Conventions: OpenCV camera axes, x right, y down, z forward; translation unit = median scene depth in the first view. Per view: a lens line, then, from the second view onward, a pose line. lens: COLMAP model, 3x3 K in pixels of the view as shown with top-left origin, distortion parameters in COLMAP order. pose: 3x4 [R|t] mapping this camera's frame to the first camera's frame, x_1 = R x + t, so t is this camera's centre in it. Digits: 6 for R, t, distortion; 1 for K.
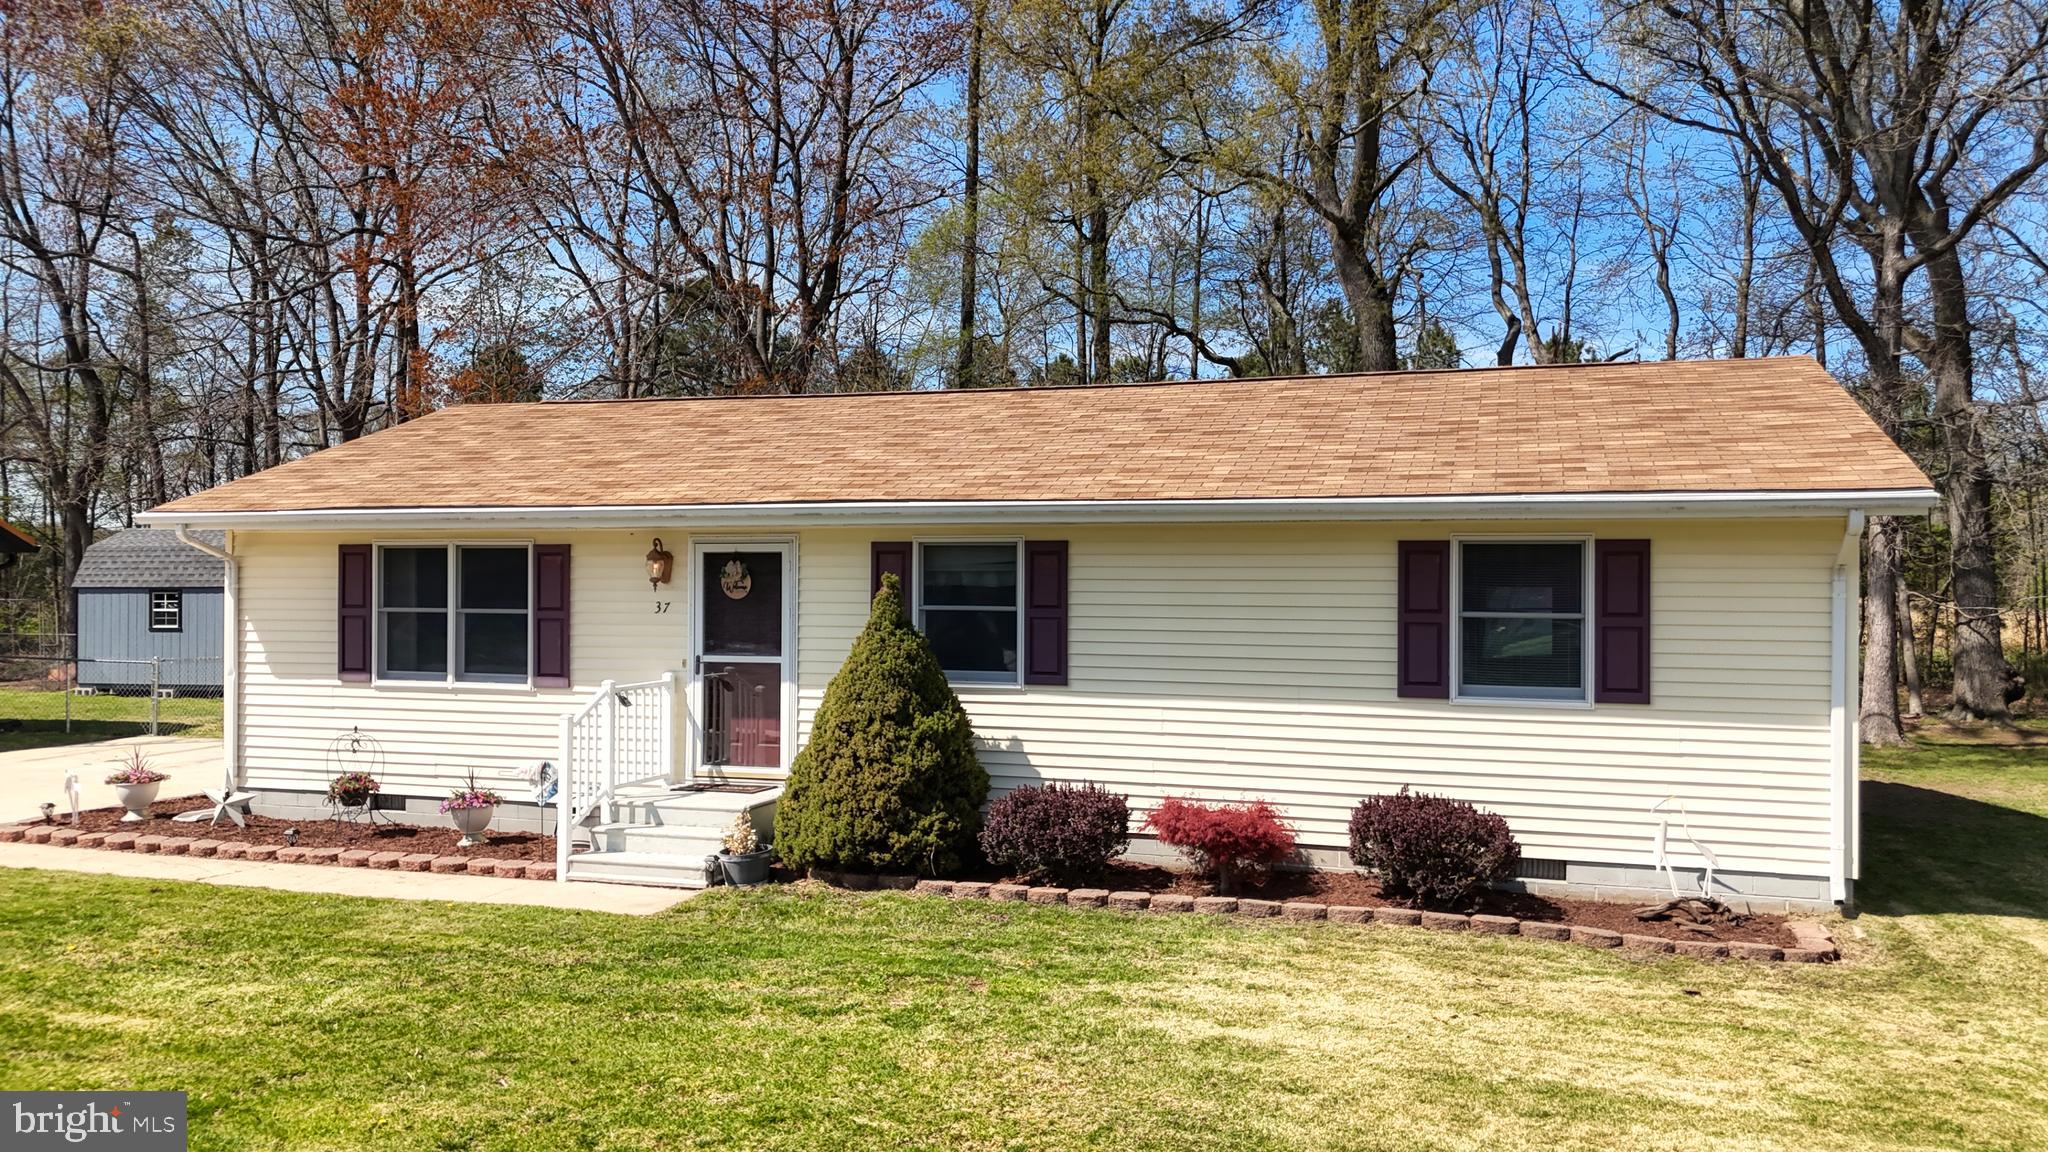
lens RADIAL K [[1522.4, 0, 1024.0], [0, 1522.4, 576.0], [0, 0, 1]] dist [0.059108, -0.043855]
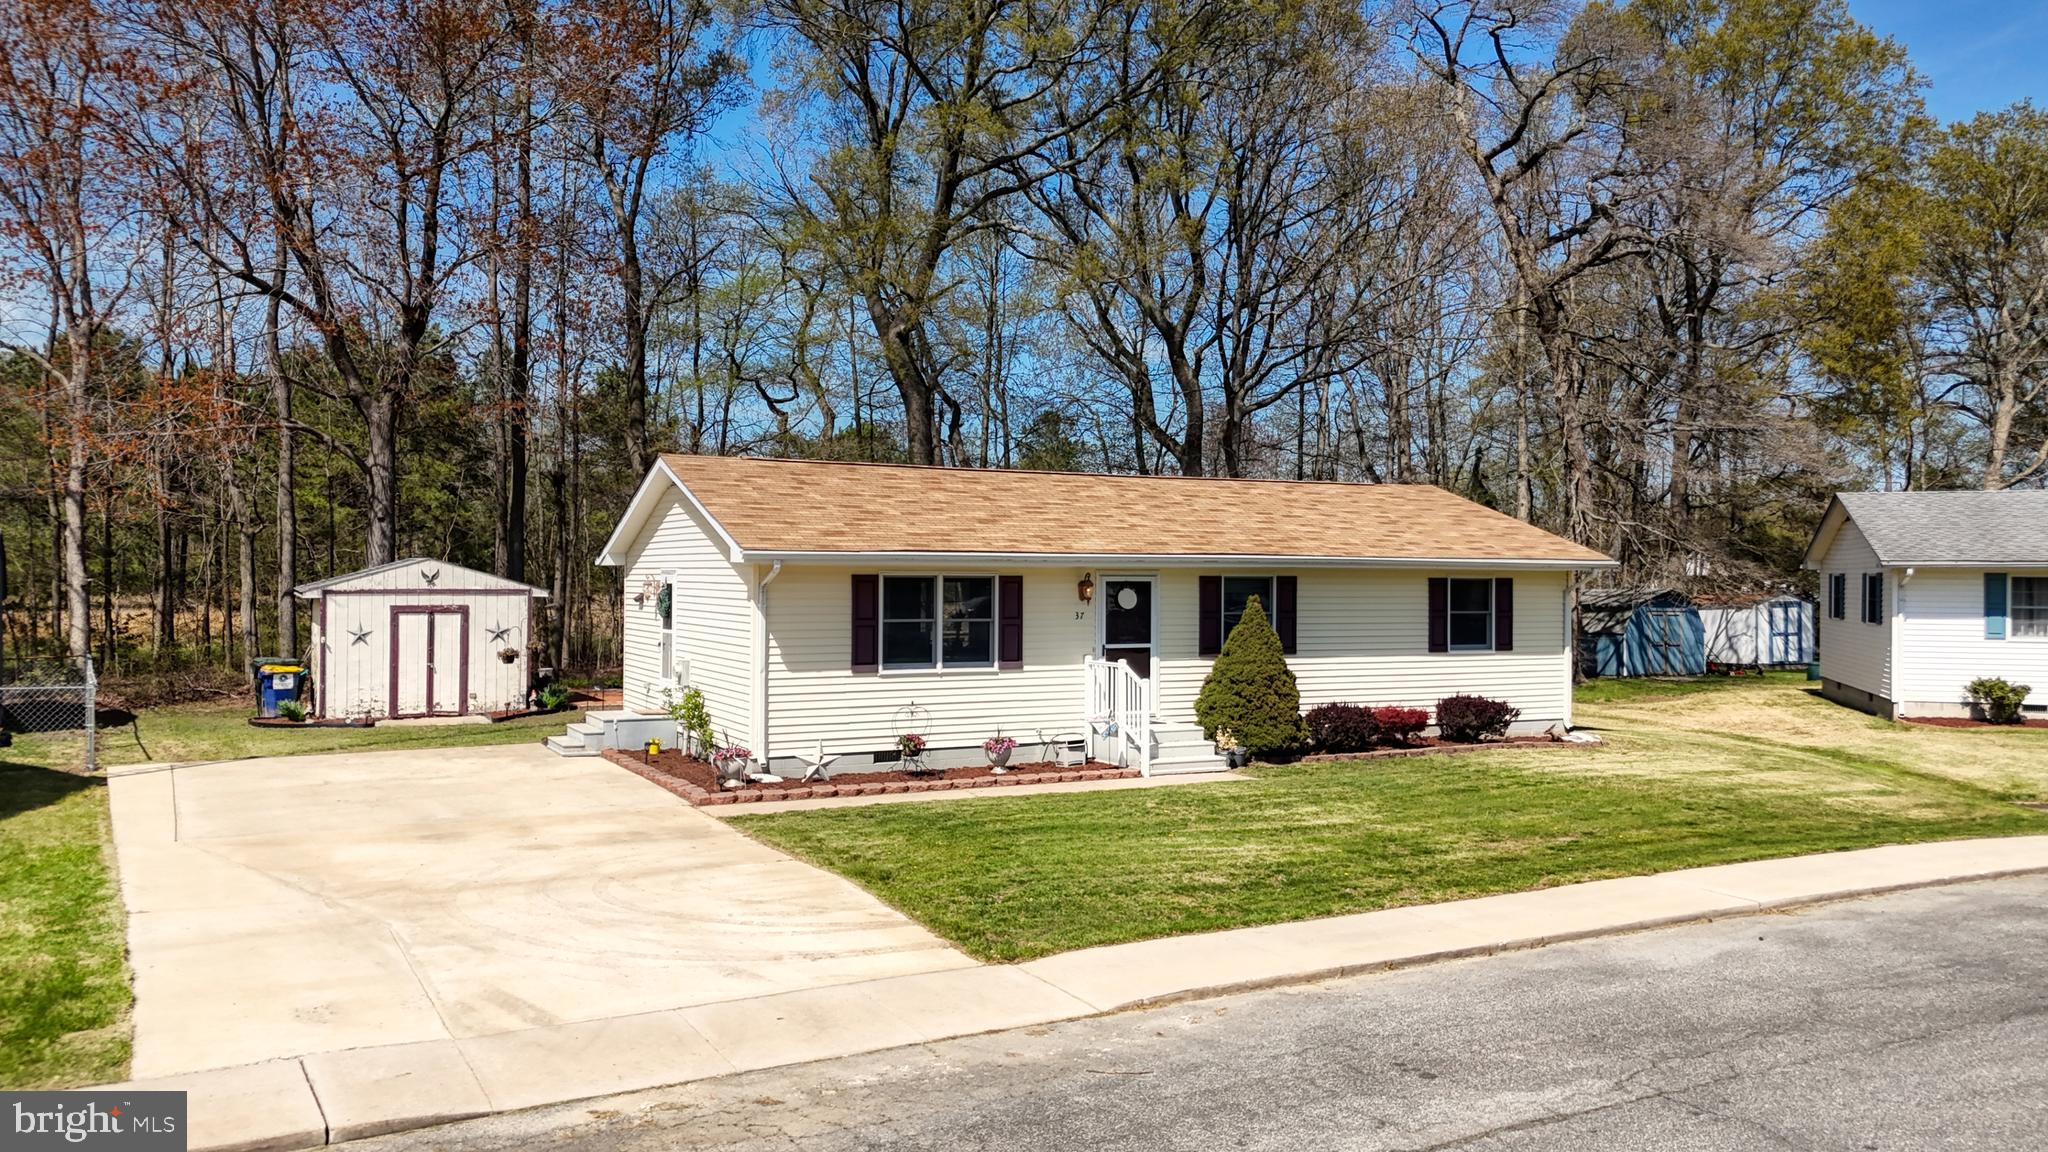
lens RADIAL K [[1522.4, 0, 1024.0], [0, 1522.4, 576.0], [0, 0, 1]] dist [0.059108, -0.043855]
pose [[0.709988, 0.001982, 0.704211, -1.534141], [-0.003260, 0.999995, 0.000473, -0.023640], [-0.704206, -0.002631, 0.709990, -0.099397]]
